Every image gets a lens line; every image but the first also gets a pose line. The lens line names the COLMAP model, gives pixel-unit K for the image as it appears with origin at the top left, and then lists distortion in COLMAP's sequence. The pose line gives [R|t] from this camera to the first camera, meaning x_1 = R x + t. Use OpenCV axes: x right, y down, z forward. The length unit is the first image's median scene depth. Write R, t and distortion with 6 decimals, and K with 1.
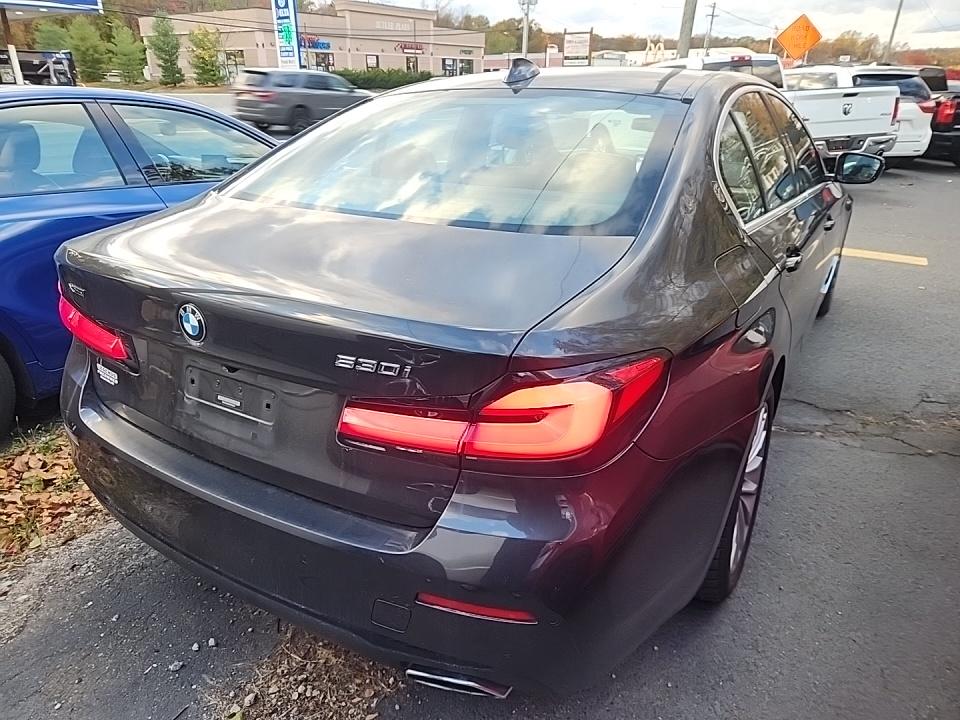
lens RADIAL K [[663.6, 0, 480.0], [0, 663.6, 360.0], [0, 0, 1]] dist [-0.003822, -0.002456]
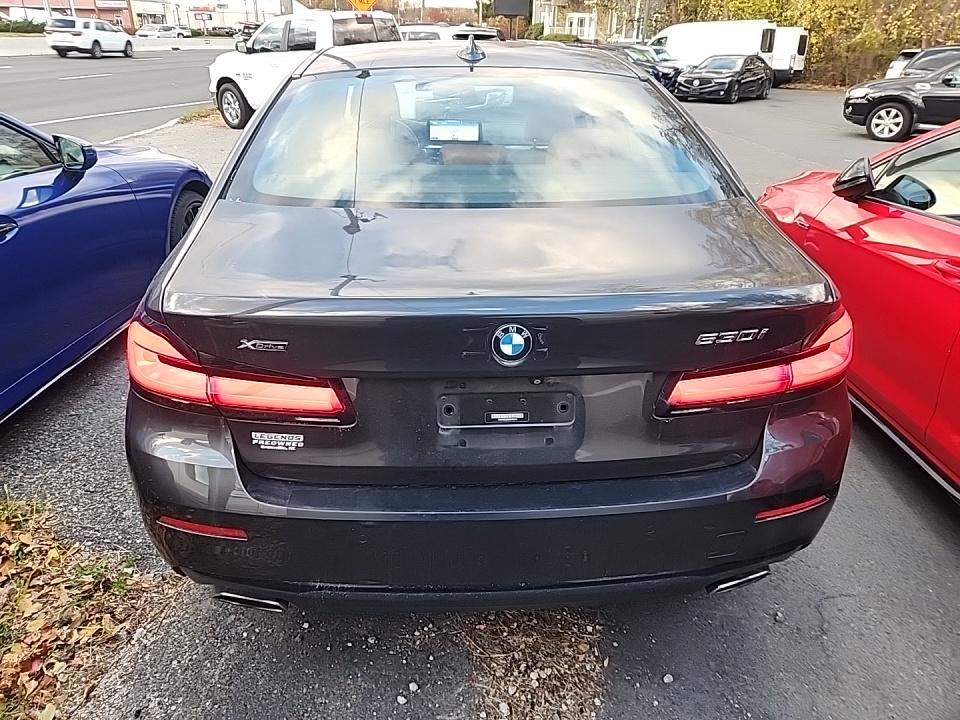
lens RADIAL K [[655.5, 0, 480.0], [0, 655.5, 360.0], [0, 0, 1]] dist [0.013144, -0.001880]
pose [[0.812696, -0.239761, 0.531074, -0.858087], [0.203585, 0.970818, 0.126746, -0.140675], [-0.545966, 0.005113, 0.837792, 0.211911]]
